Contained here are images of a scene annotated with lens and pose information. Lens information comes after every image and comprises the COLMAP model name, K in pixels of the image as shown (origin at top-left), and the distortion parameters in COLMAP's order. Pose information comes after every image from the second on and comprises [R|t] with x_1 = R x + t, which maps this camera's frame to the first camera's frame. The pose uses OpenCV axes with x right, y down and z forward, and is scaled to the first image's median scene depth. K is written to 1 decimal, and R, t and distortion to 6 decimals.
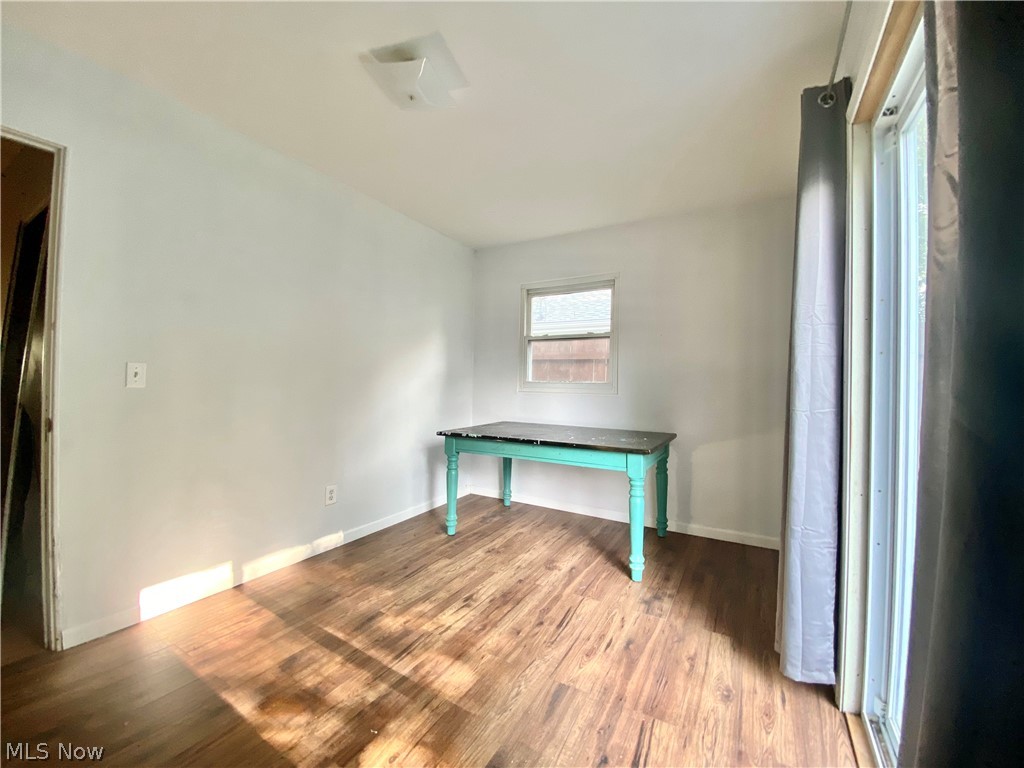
lens RADIAL K [[413.0, 0, 512.0], [0, 413.0, 384.0], [0, 0, 1]] dist [0.034595, -0.023760]
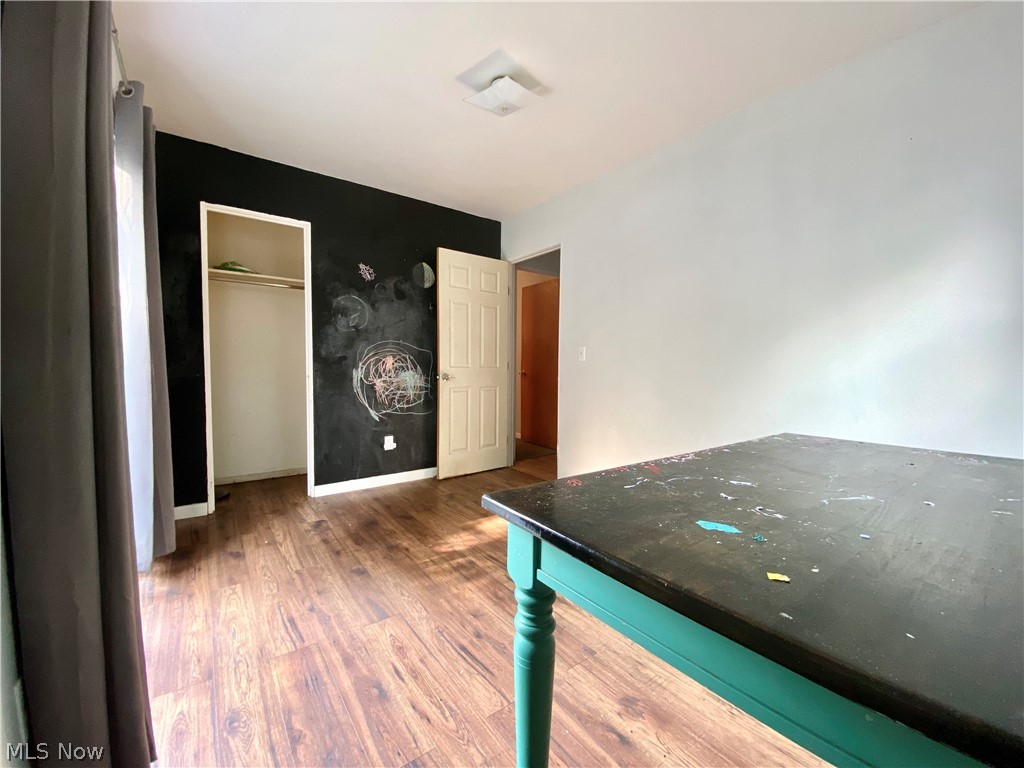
lens RADIAL K [[413.0, 0, 512.0], [0, 413.0, 384.0], [0, 0, 1]] dist [0.034595, -0.023760]
pose [[-0.397059, 0.019886, -0.917578, 0.785719], [-0.010327, 0.999605, 0.026132, 0.059994], [0.917735, 0.019852, -0.396697, 1.380244]]
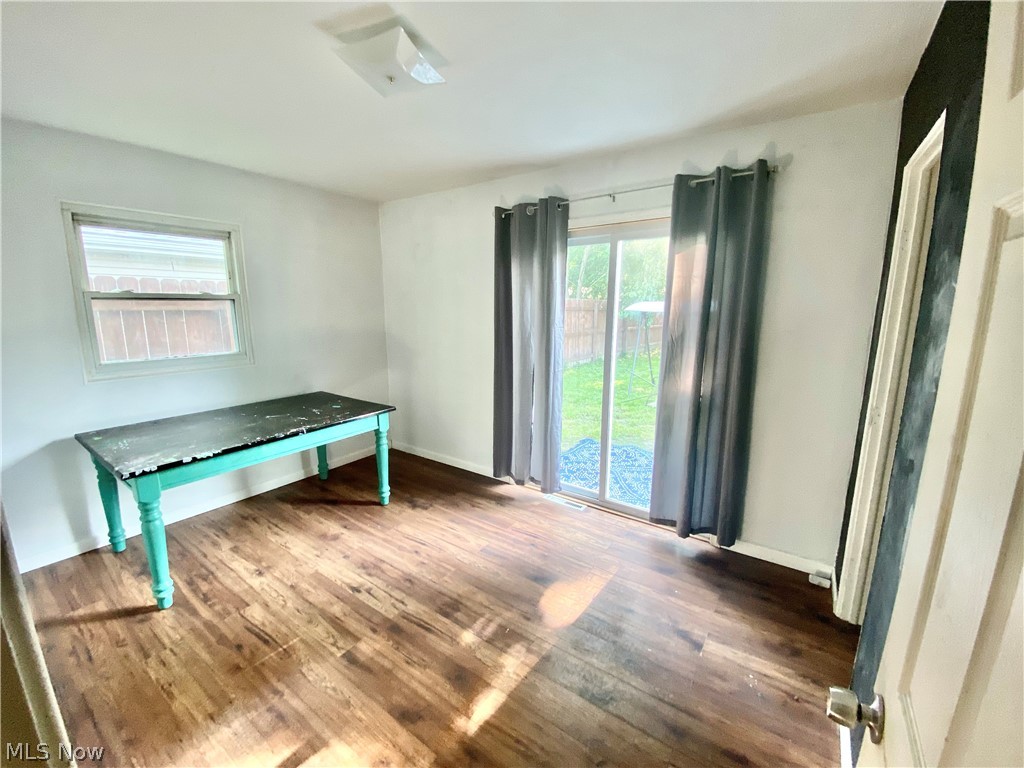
lens RADIAL K [[413.0, 0, 512.0], [0, 413.0, 384.0], [0, 0, 1]] dist [0.034595, -0.023760]
pose [[0.088560, -0.200573, 0.975668, -1.091368], [-0.006947, 0.979368, 0.201964, -0.218396], [-0.996047, -0.024664, 0.085339, 0.600470]]
